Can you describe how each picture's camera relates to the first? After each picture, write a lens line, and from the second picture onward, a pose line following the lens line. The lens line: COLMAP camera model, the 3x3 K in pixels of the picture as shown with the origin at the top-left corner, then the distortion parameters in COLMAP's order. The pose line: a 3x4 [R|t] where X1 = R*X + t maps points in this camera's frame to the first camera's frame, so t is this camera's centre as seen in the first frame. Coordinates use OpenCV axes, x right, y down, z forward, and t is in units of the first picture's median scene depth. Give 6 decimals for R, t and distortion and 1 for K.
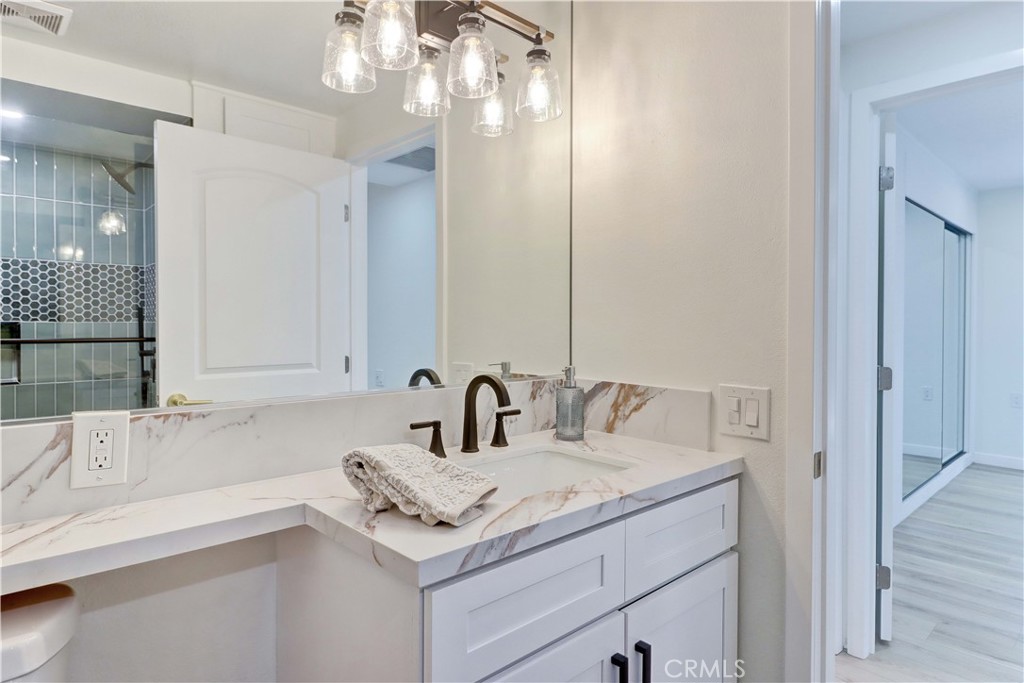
lens RADIAL K [[585.1, 0, 510.8], [0, 585.1, 333.8], [0, 0, 1]] dist [-0.007439, -0.000843]
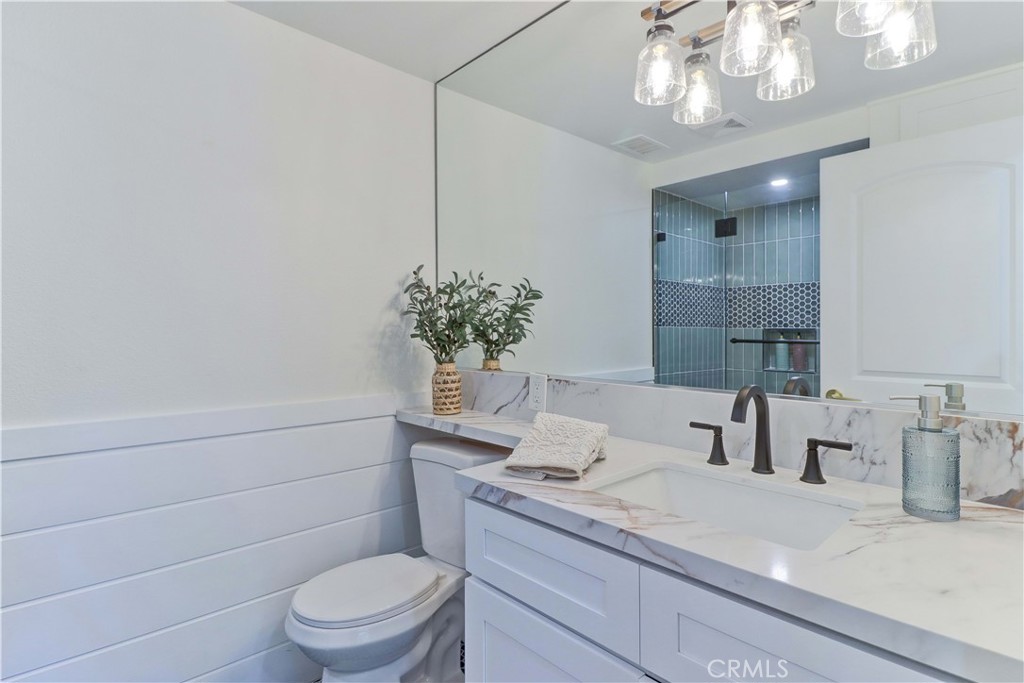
lens RADIAL K [[487.6, 0, 510.5], [0, 487.6, 338.4], [0, 0, 1]] dist [0.004848, -0.001663]
pose [[0.036814, 0.015914, -0.999195, 0.873166], [-0.016706, 0.999743, 0.015307, -0.006325], [0.999182, 0.016129, 0.037071, 0.794151]]
